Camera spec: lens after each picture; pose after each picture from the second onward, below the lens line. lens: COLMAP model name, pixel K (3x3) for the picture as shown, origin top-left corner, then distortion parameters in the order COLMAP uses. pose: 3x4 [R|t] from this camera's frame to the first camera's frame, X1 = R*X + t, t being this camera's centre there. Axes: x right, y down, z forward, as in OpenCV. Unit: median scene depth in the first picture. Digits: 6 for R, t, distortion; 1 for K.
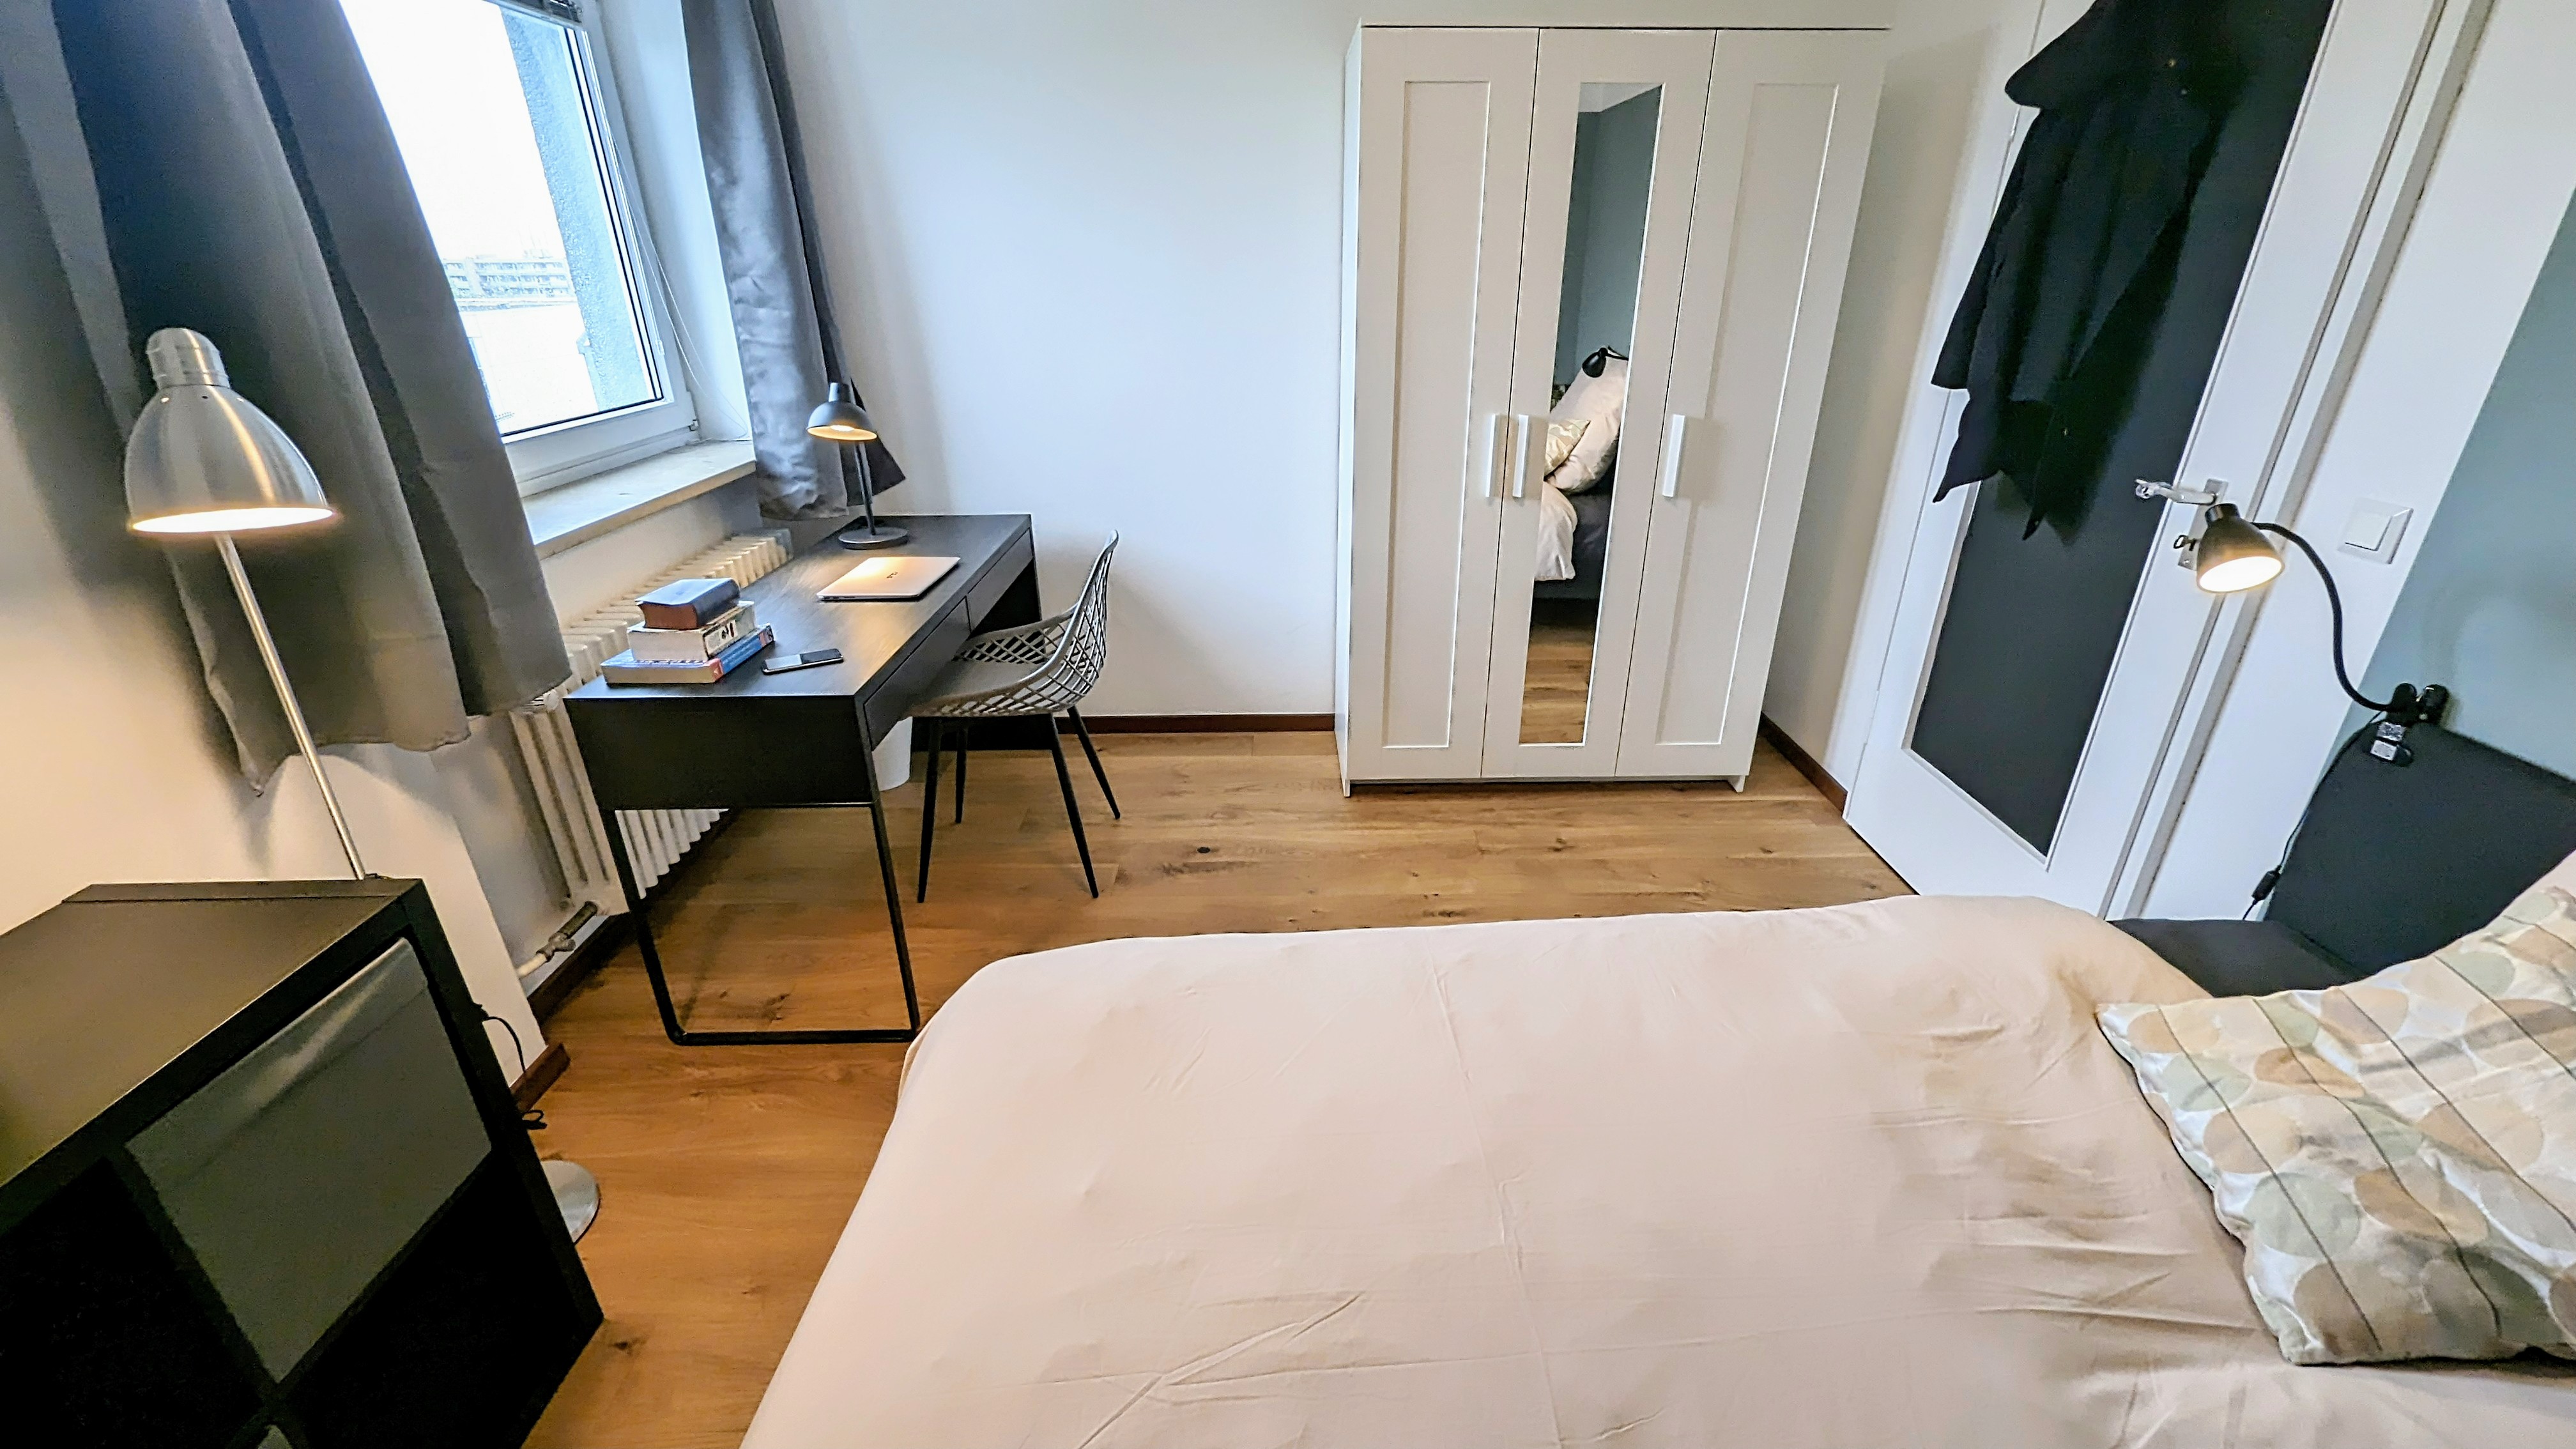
lens RADIAL K [[1059.8, 0, 1295.0], [0, 1059.8, 738.9], [0, 0, 1]] dist [-0.003712, 0.000027]
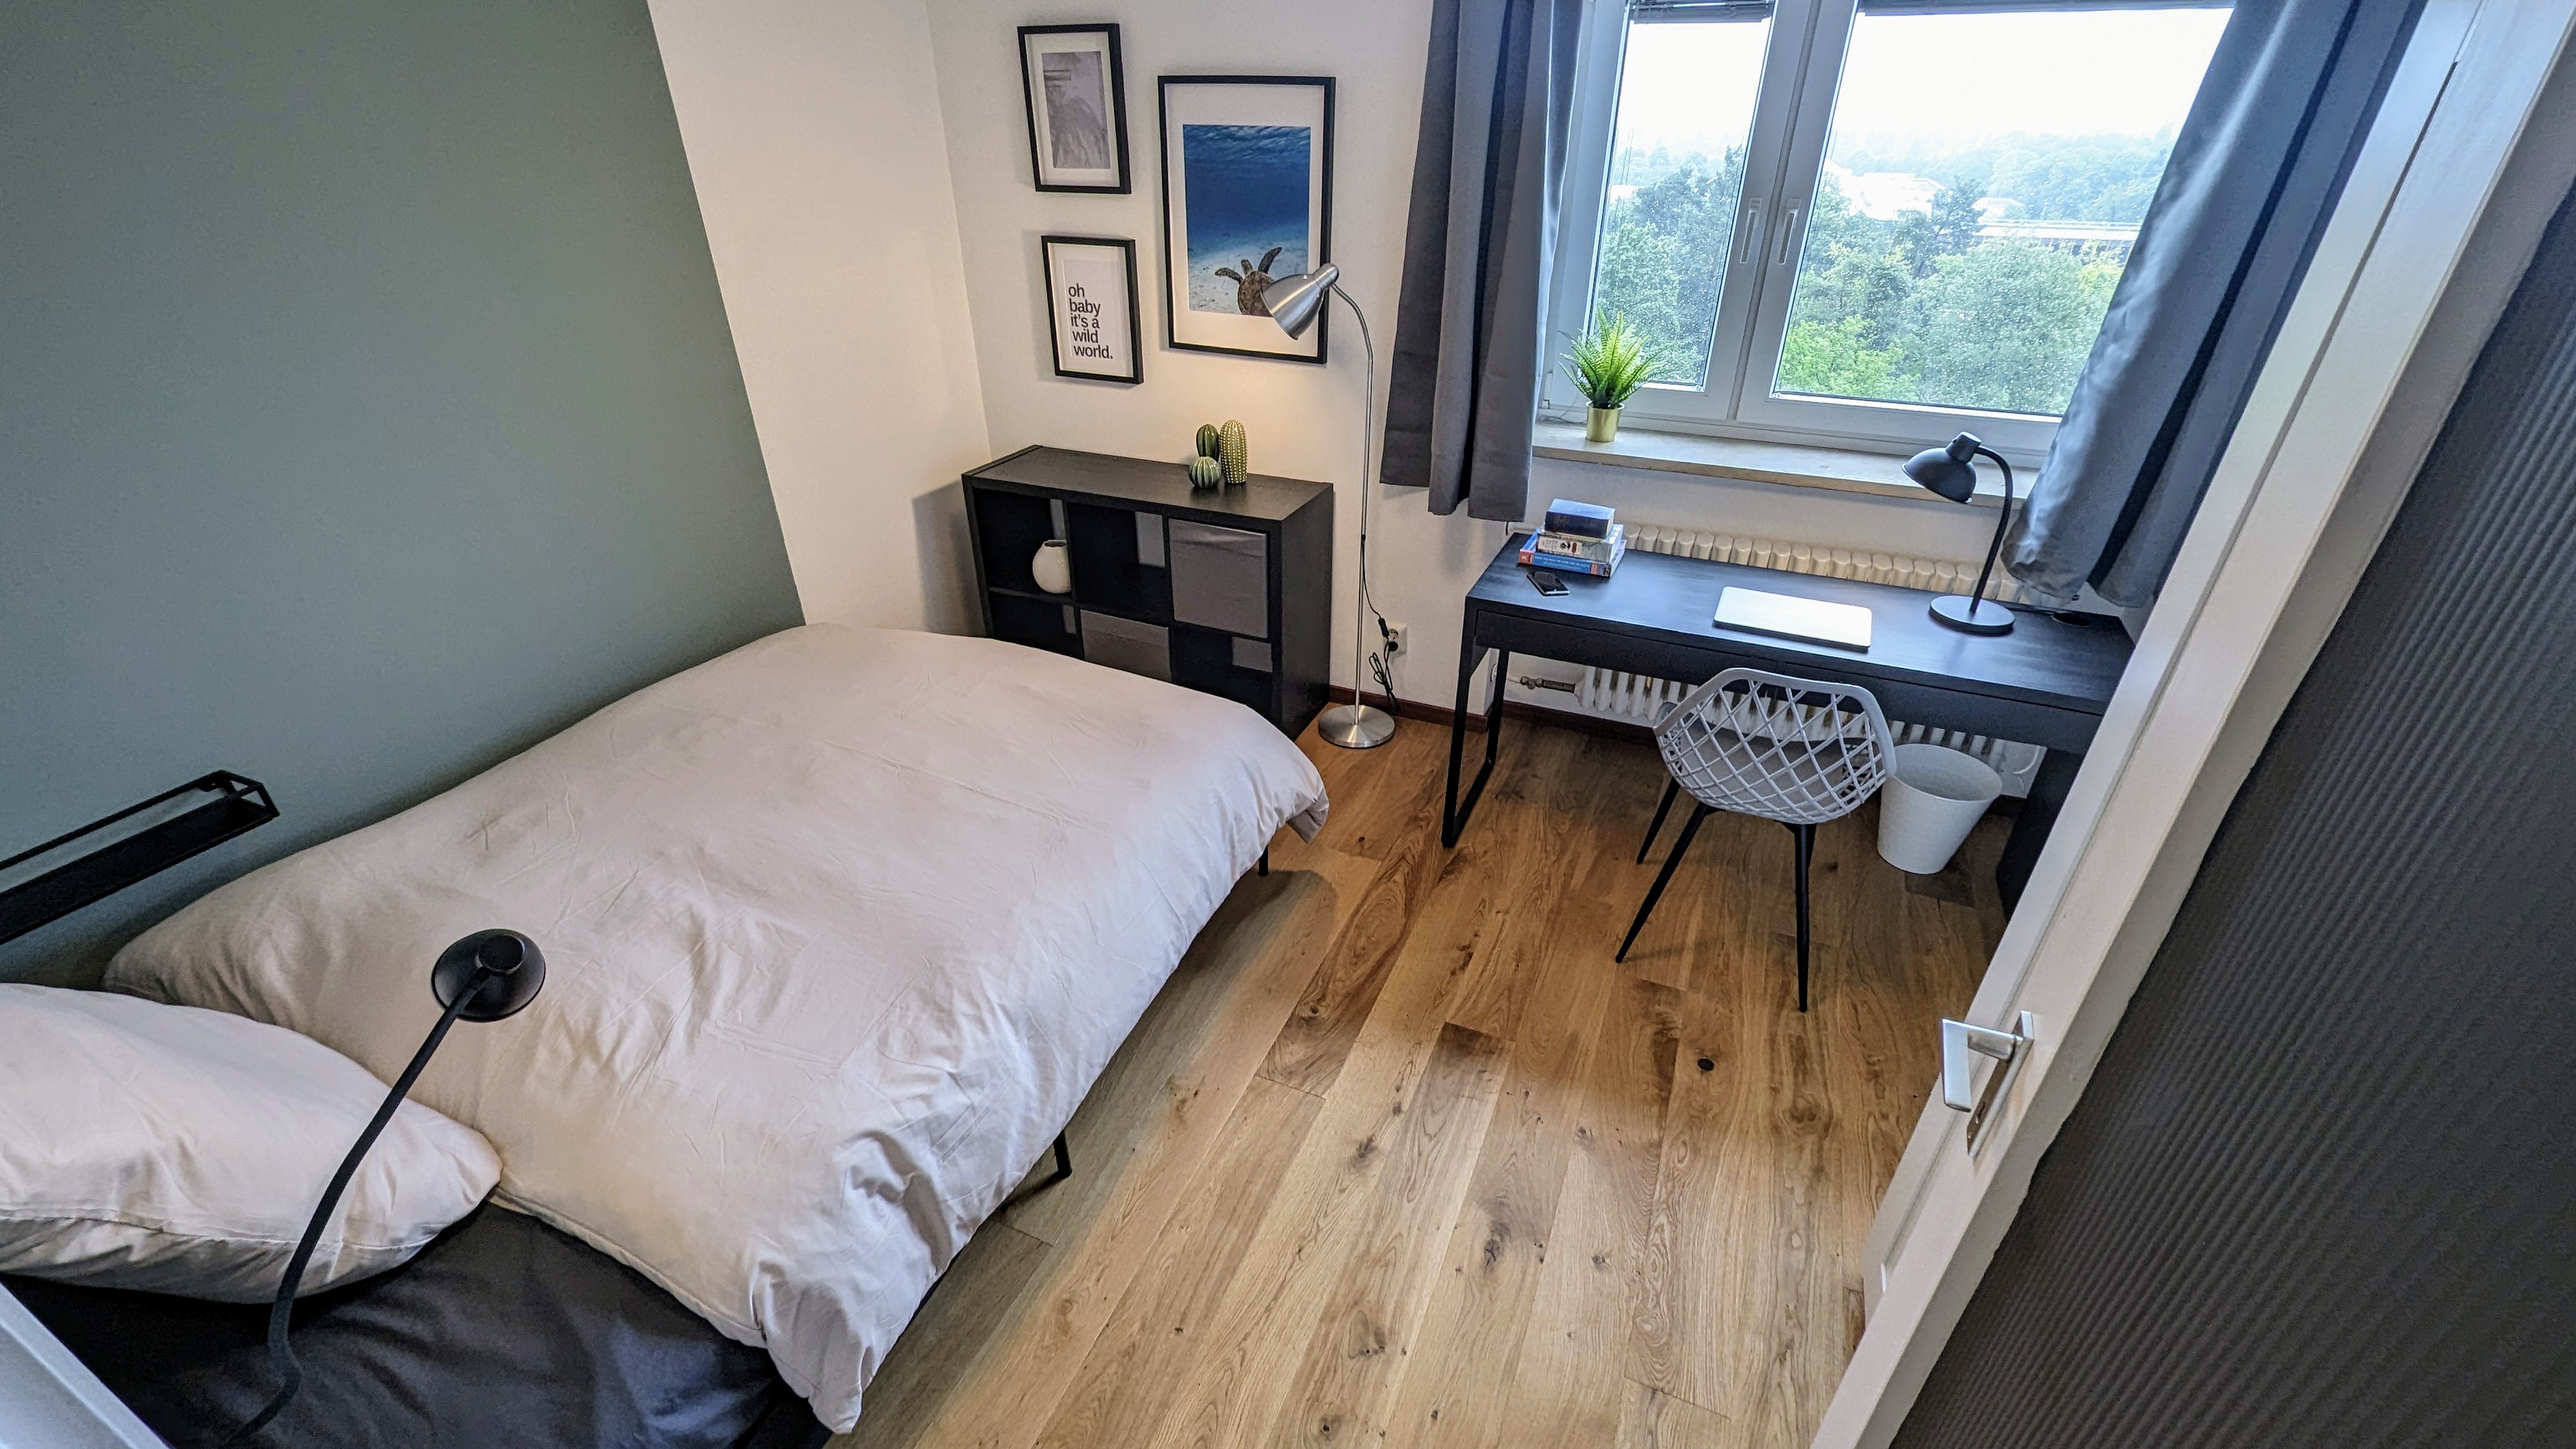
lens RADIAL K [[1059.8, 0, 1295.0], [0, 1059.8, 738.9], [0, 0, 1]] dist [-0.003712, 0.000027]
pose [[-0.407960, 0.461103, -0.788006, 0.907112], [-0.376410, 0.701386, 0.605288, -0.697179], [0.831796, 0.543546, -0.112574, 1.109502]]
